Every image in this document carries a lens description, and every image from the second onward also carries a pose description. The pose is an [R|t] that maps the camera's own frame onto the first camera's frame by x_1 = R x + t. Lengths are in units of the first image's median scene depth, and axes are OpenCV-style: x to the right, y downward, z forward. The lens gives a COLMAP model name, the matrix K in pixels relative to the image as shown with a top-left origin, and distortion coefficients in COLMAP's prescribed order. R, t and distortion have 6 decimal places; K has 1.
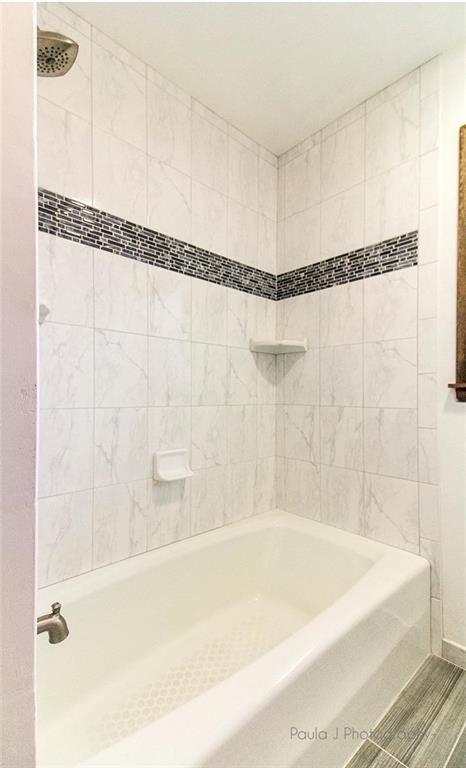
lens RADIAL K [[367.3, 0, 204.9], [0, 367.3, 398.7], [0, 0, 1]] dist [0.043648, -0.003946]
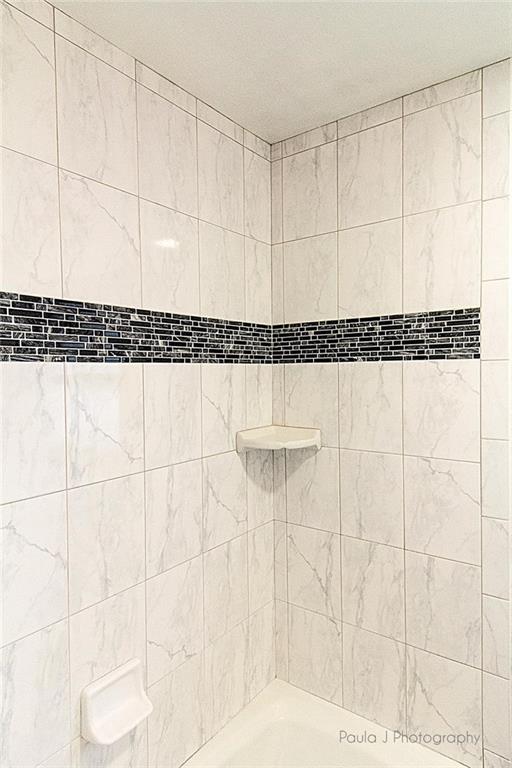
lens RADIAL K [[485.0, 0, 256.9], [0, 485.0, 382.6], [0, 0, 1]] dist [0.053616, -0.013620]
pose [[0.976226, -0.018049, 0.216004, -0.026354], [0.010053, 0.999225, 0.038058, -0.310802], [-0.216523, -0.034982, 0.975650, 0.181677]]
